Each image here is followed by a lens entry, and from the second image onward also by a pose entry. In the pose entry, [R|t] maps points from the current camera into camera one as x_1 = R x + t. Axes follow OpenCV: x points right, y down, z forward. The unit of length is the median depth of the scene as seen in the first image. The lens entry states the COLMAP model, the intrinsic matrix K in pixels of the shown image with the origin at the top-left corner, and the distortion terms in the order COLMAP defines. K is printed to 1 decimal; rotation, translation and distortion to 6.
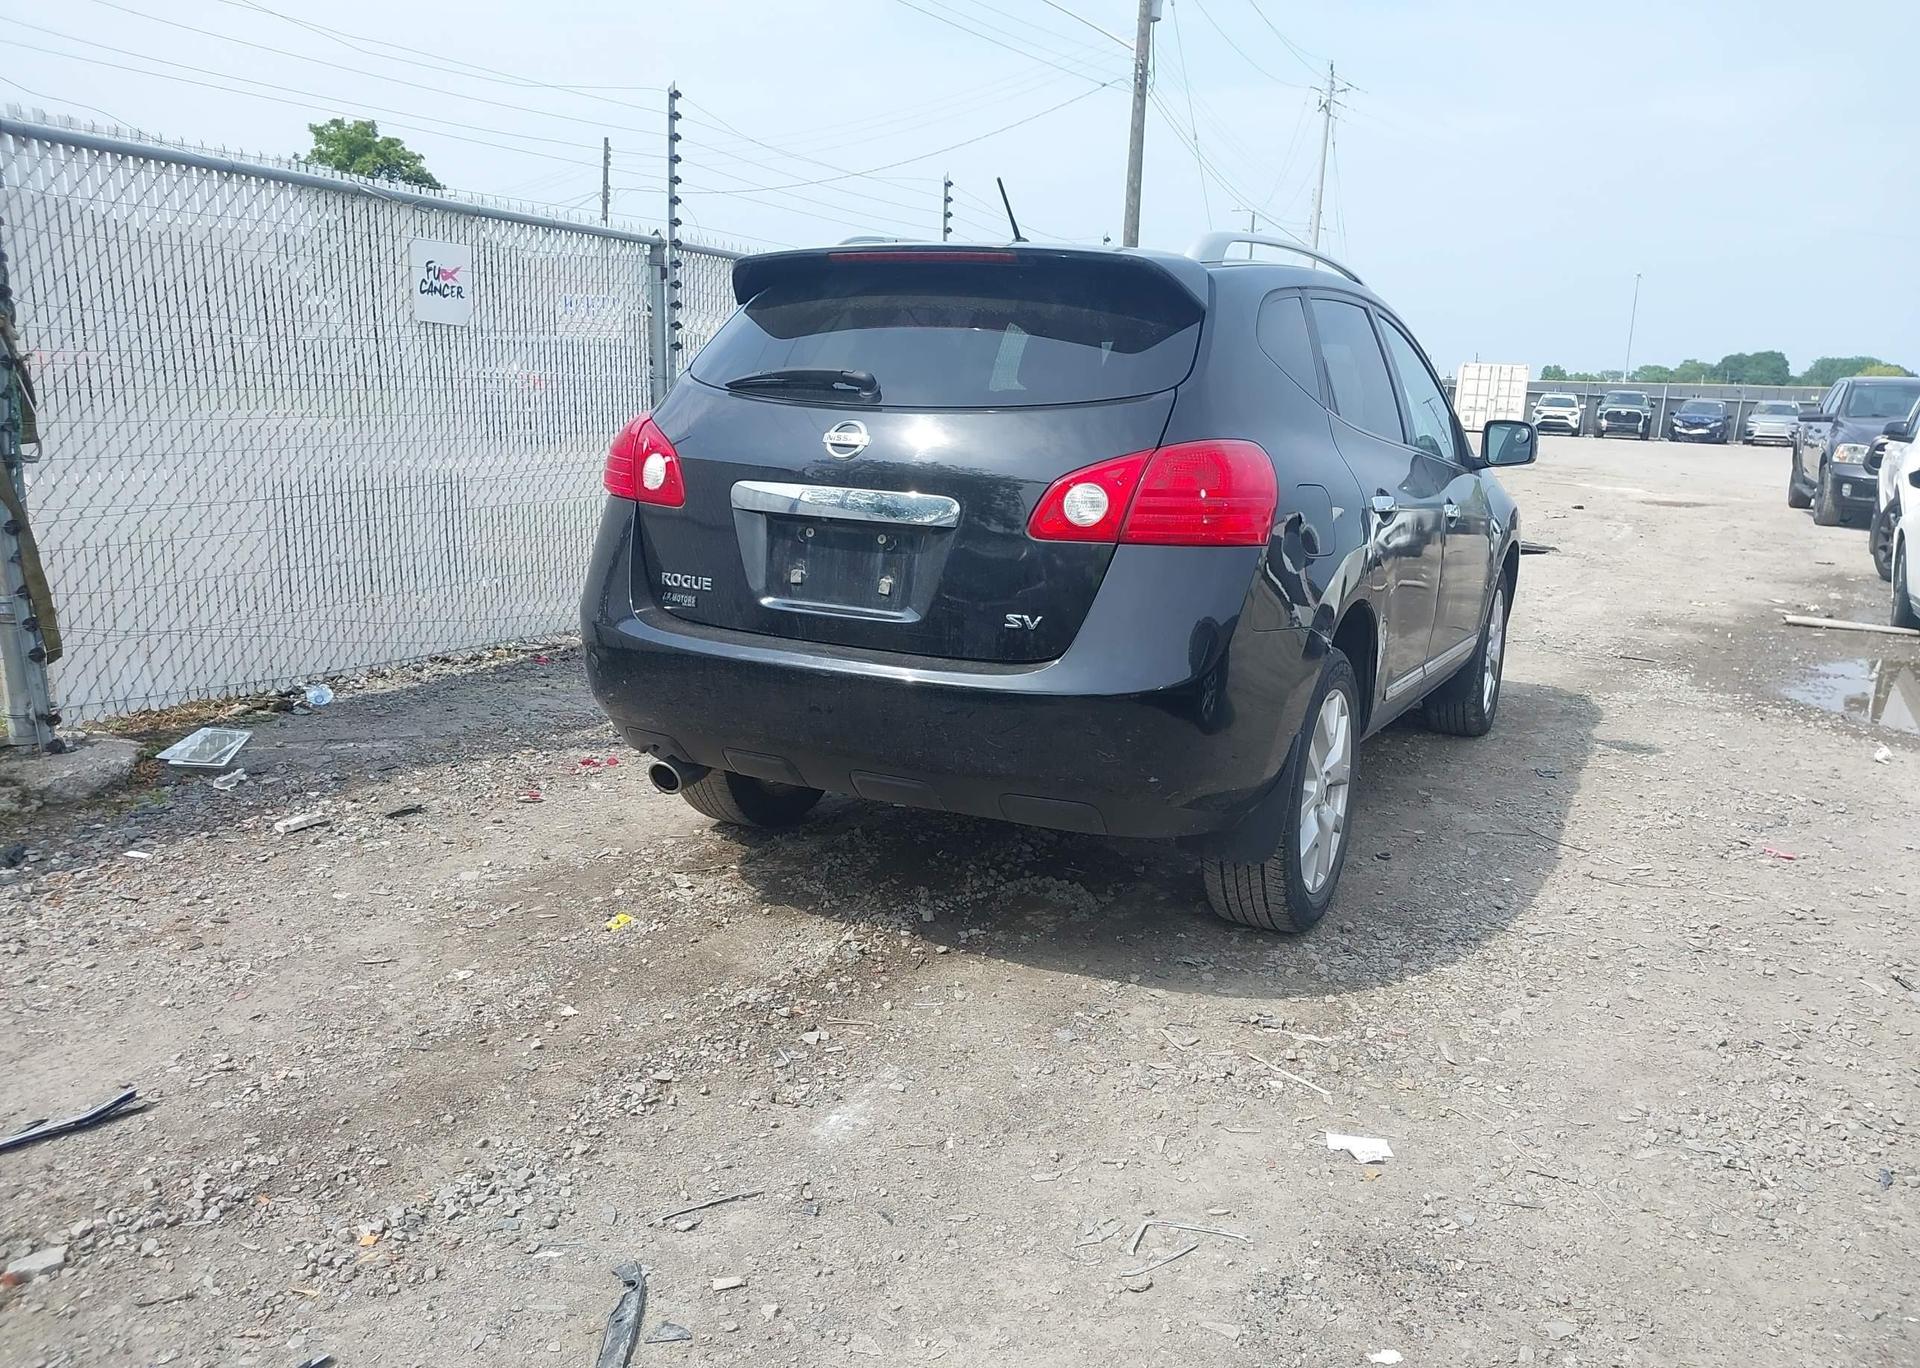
lens RADIAL K [[1492.5, 0, 967.7], [0, 1492.5, 691.4], [0, 0, 1]] dist [0.065737, -0.087011]
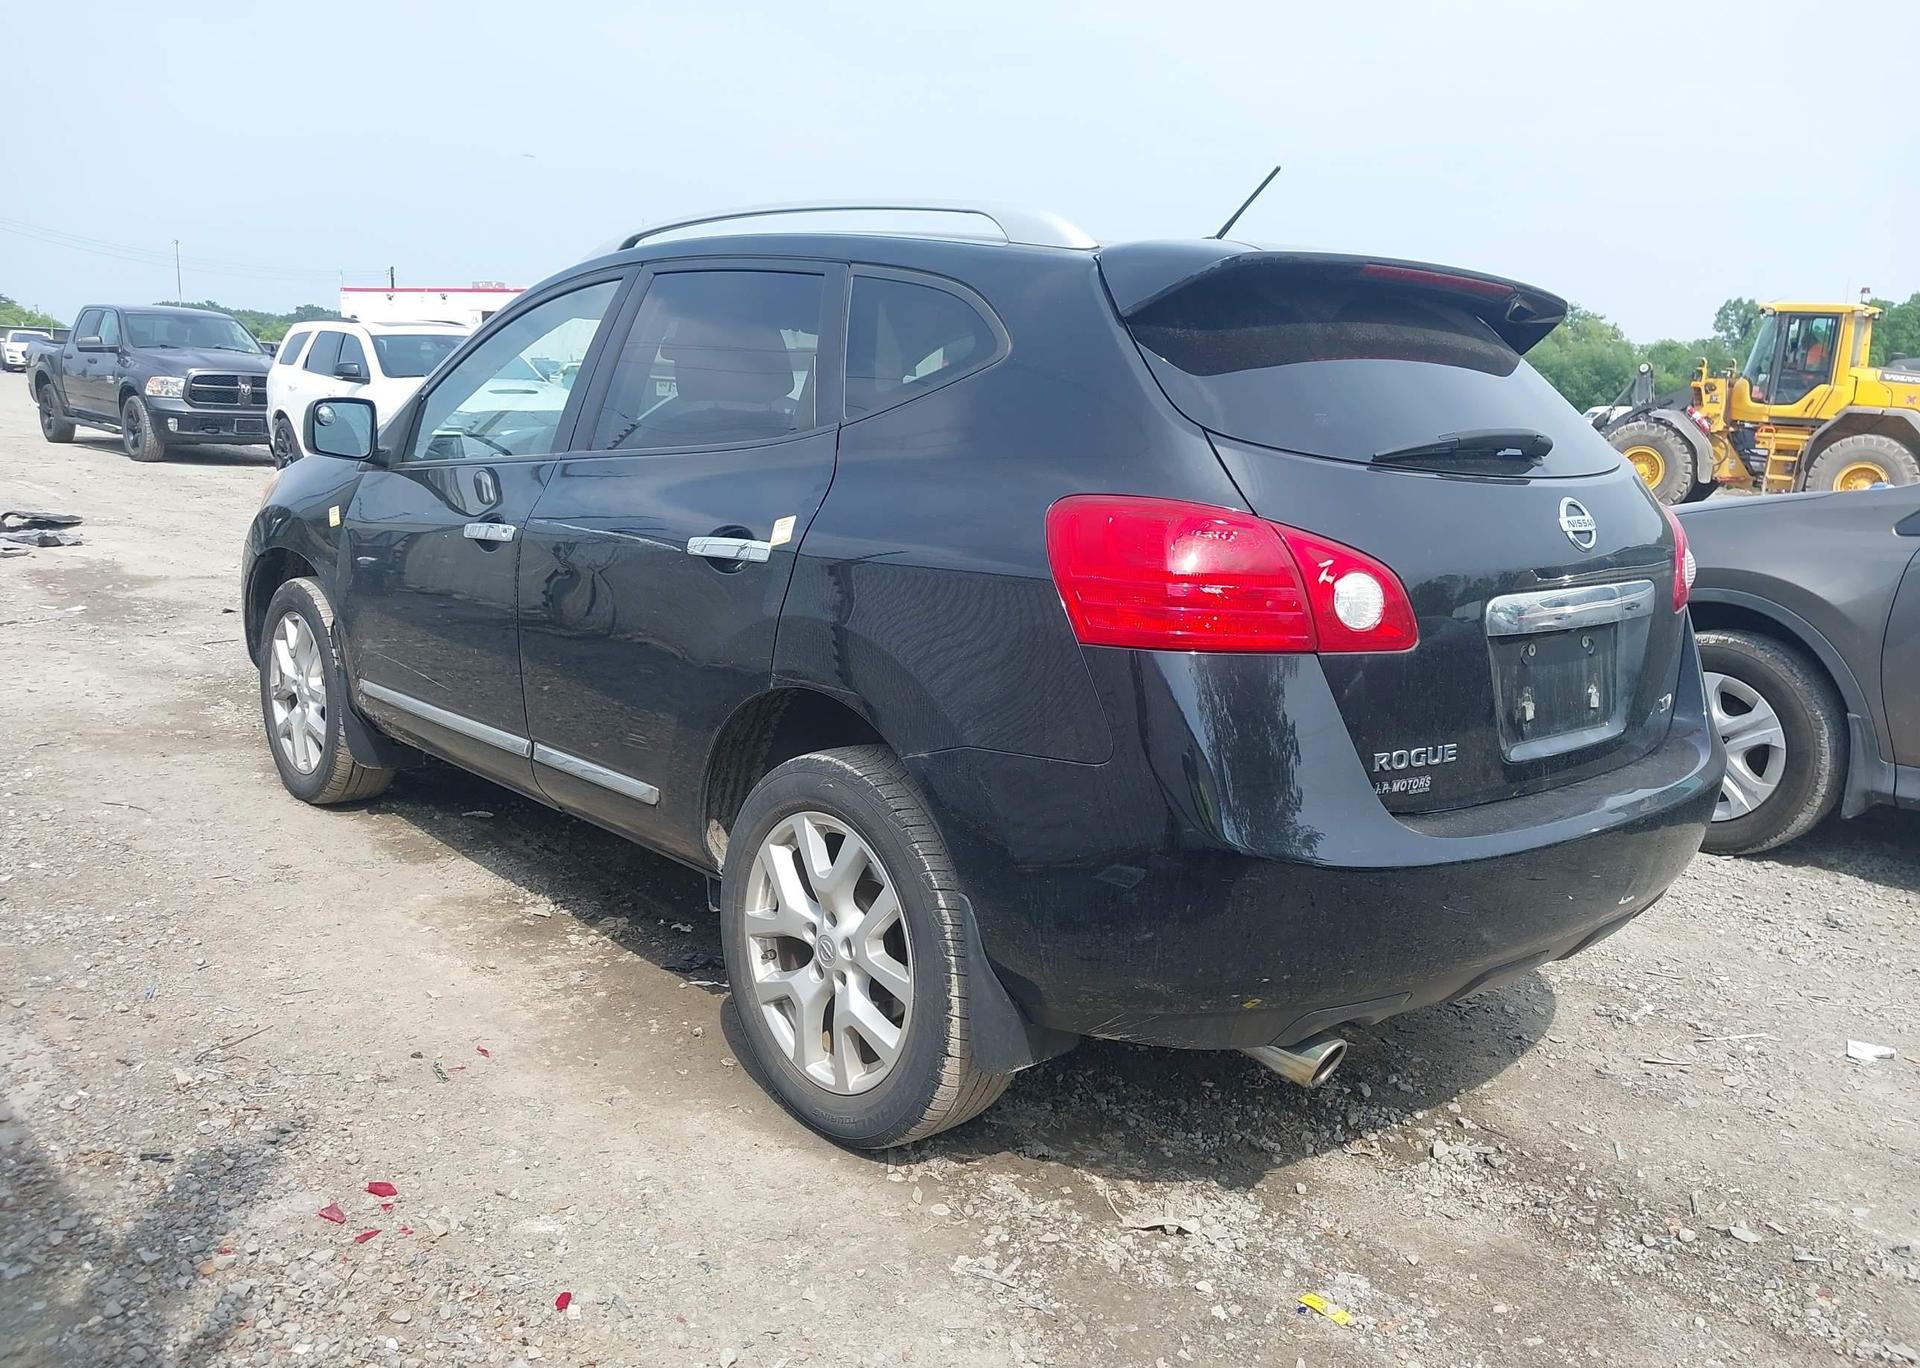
lens RADIAL K [[1492.5, 0, 955.4], [0, 1492.5, 686.7], [0, 0, 1]] dist [0.065737, -0.087011]
pose [[0.367450, -0.201402, 0.907975, -0.652698], [0.151025, 0.976235, 0.155425, -0.180780], [-0.917699, 0.080016, 0.389134, 0.702760]]
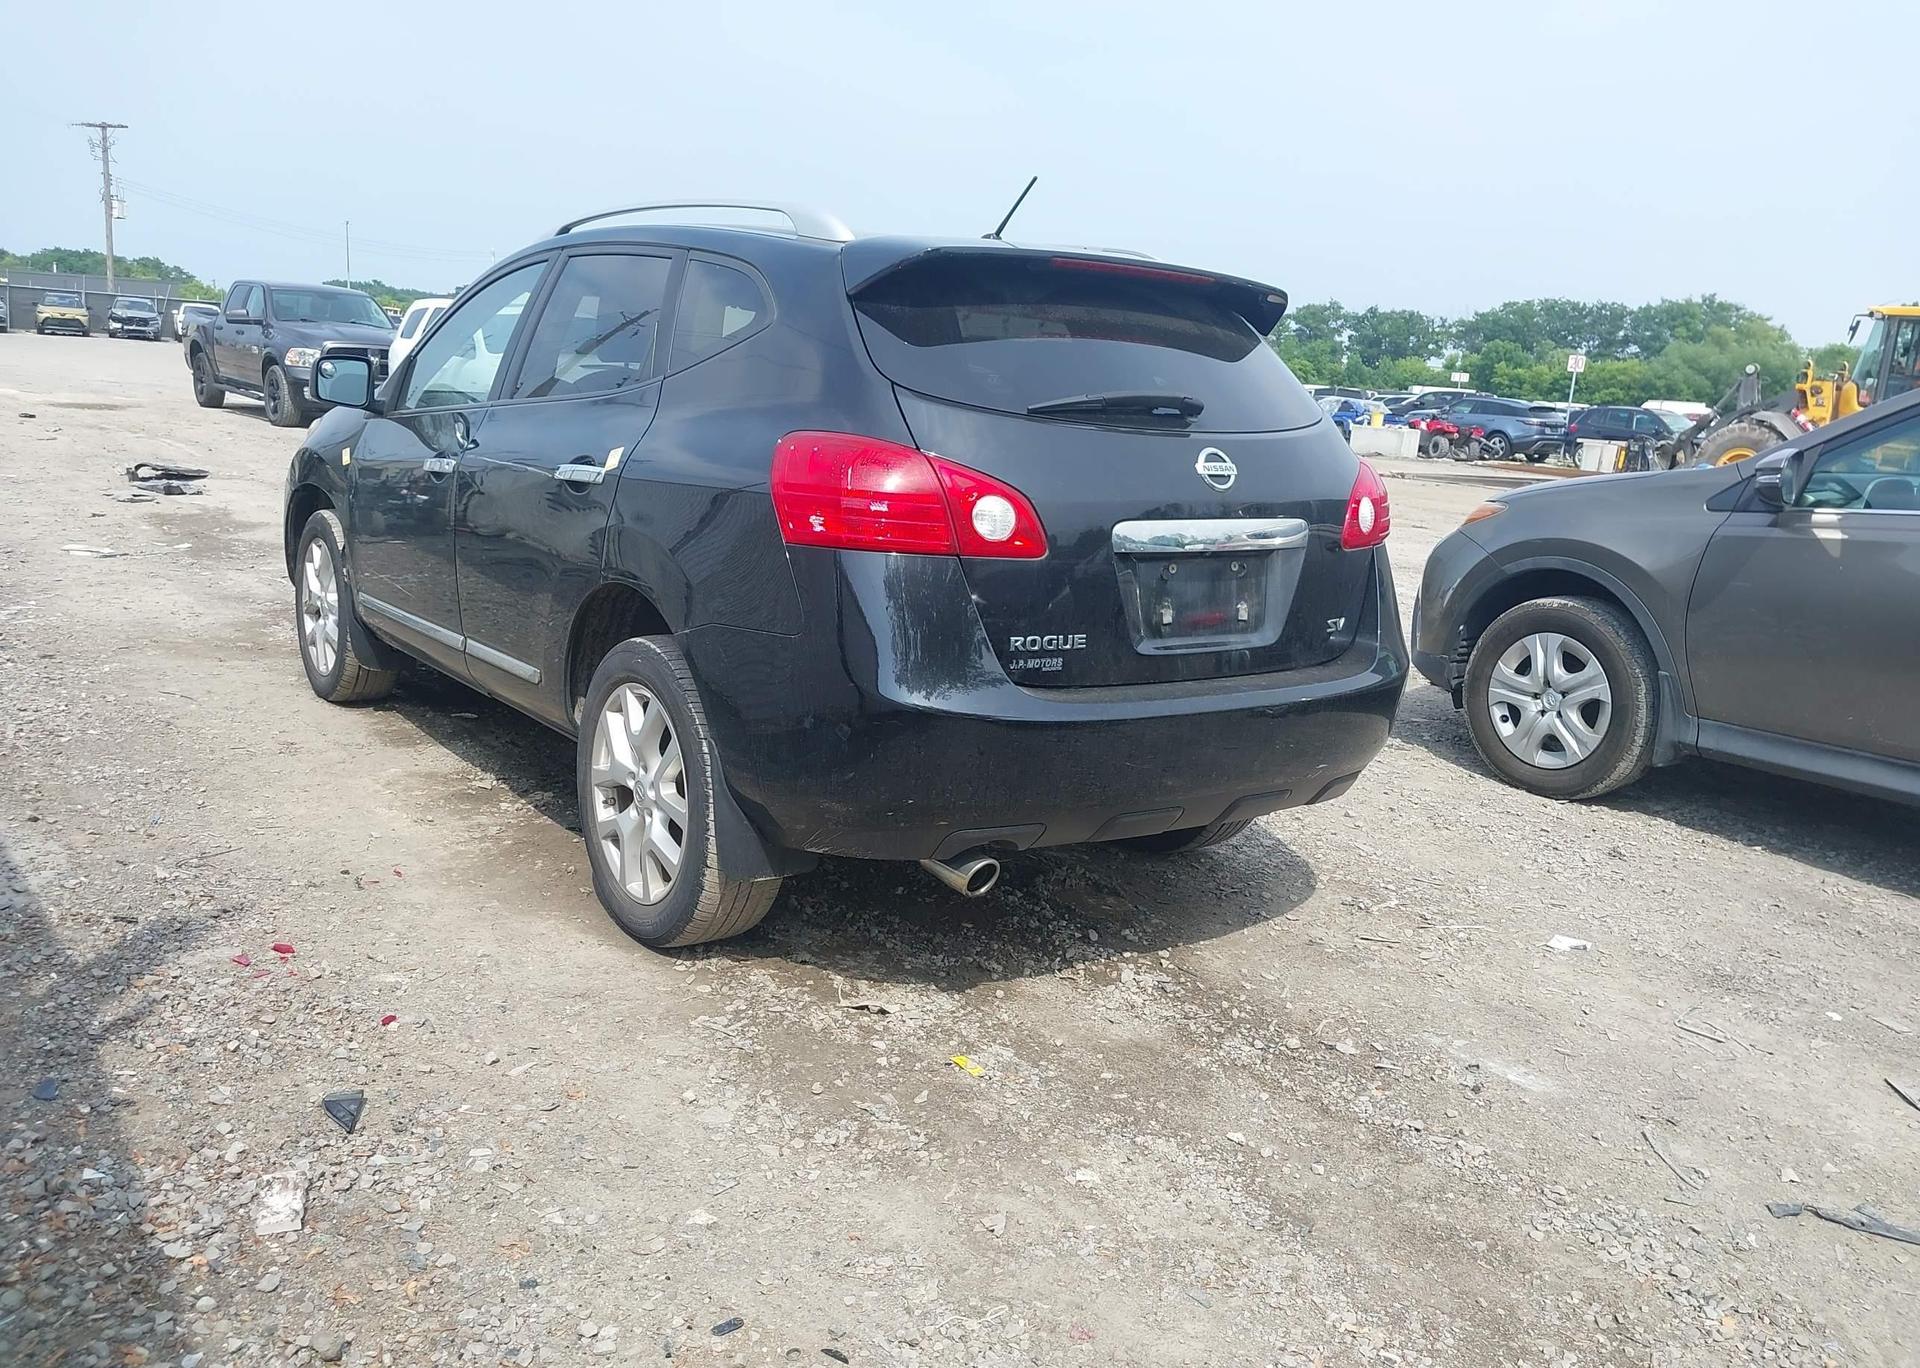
lens RADIAL K [[1492.5, 0, 958.0], [0, 1492.5, 684.1], [0, 0, 1]] dist [0.065737, -0.087011]
pose [[0.449128, -0.190450, 0.872933, -0.730488], [0.126227, 0.980743, 0.149027, -0.139576], [-0.884506, 0.043256, 0.464520, 0.493129]]
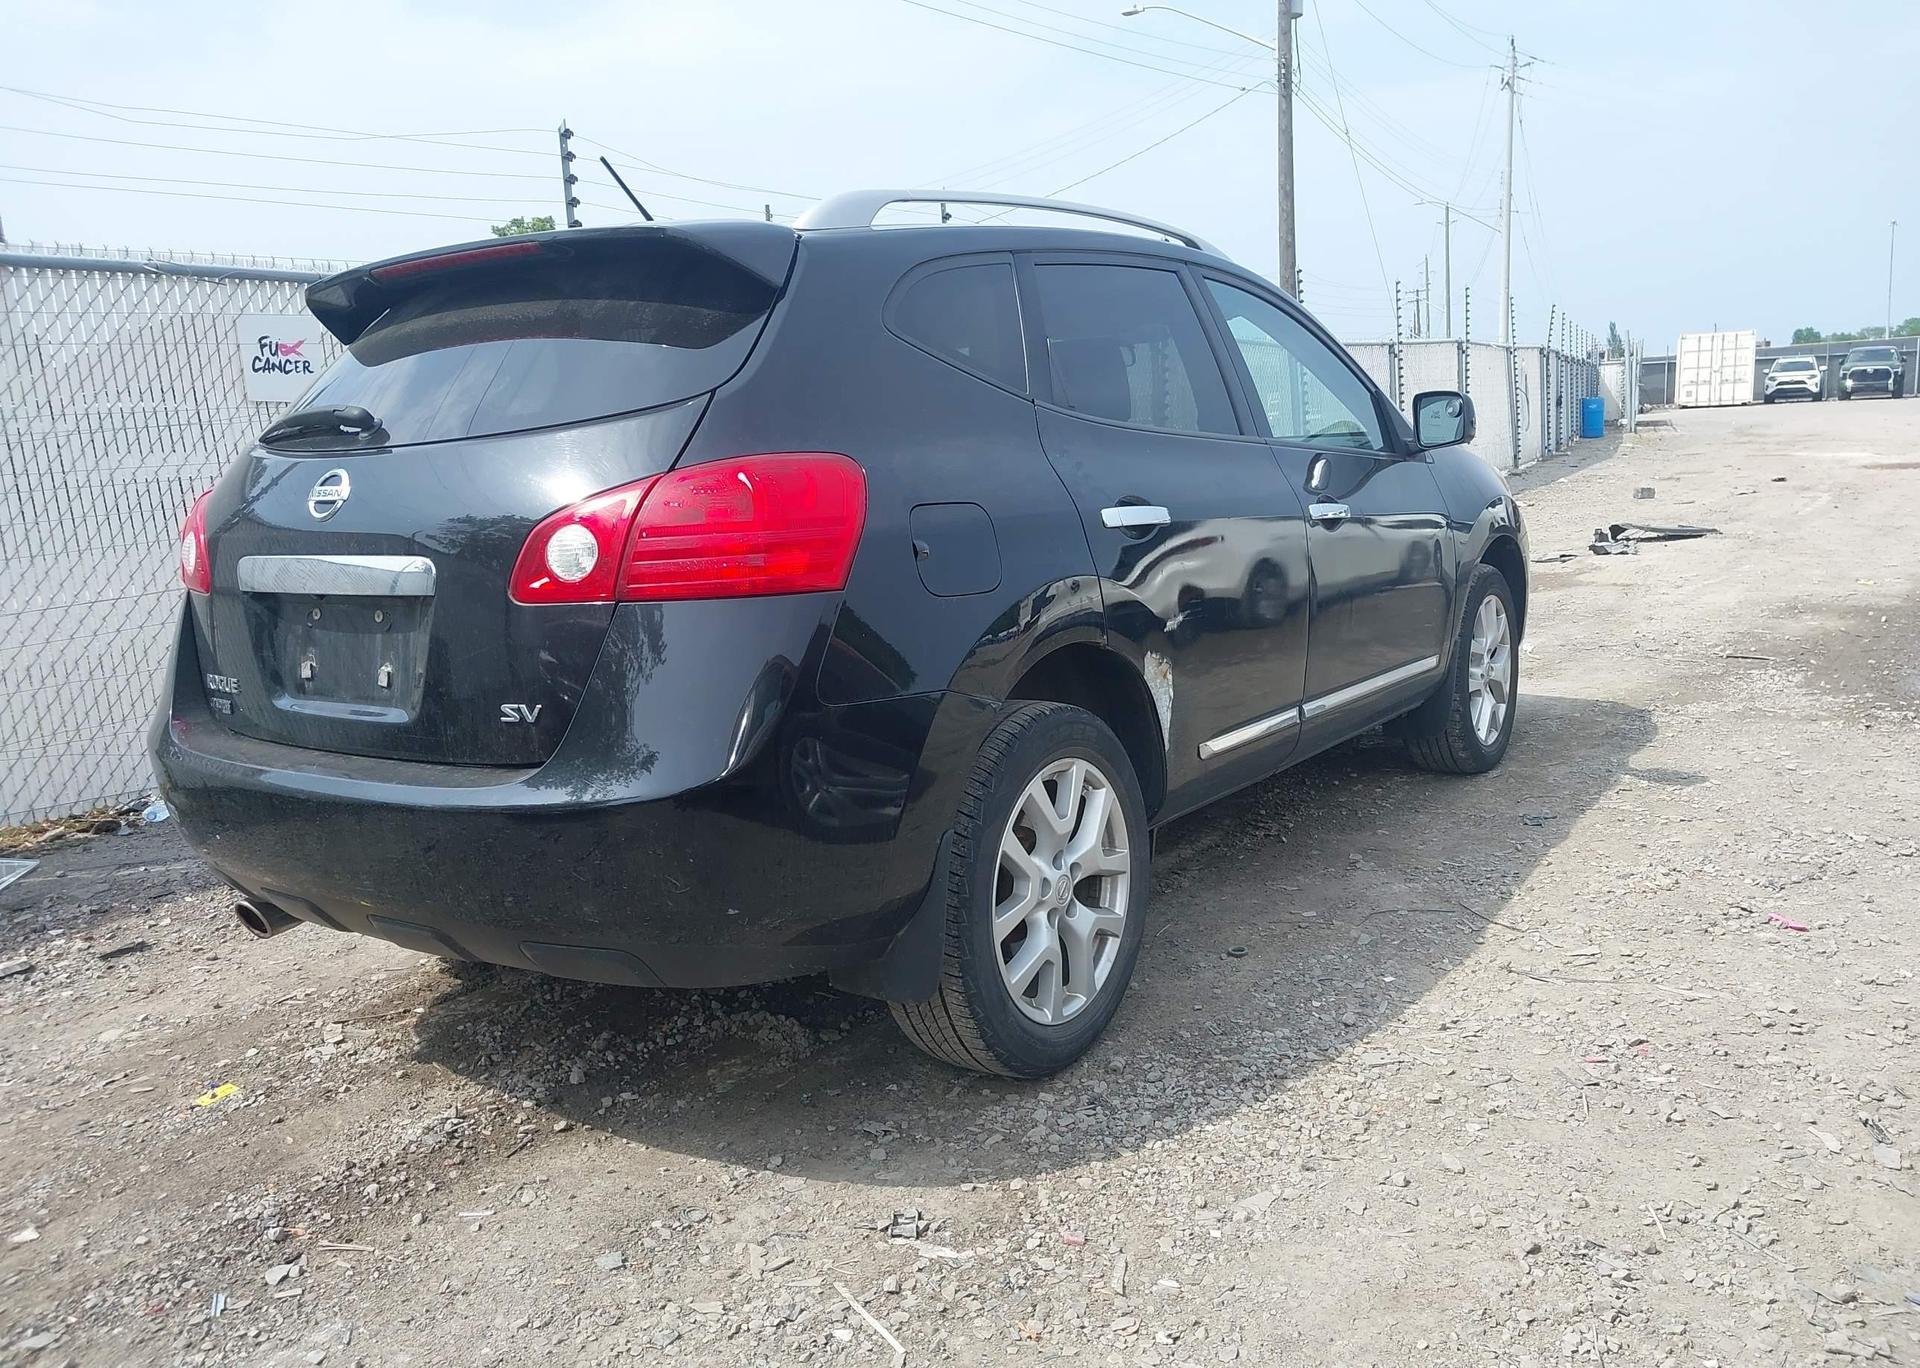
lens RADIAL K [[1492.5, 0, 972.4], [0, 1492.5, 685.8], [0, 0, 1]] dist [0.065737, -0.087011]
pose [[0.986338, -0.070362, -0.148953, 0.256819], [0.066371, 0.997294, -0.031606, -0.014365], [0.150773, 0.021288, 0.988339, 0.188609]]
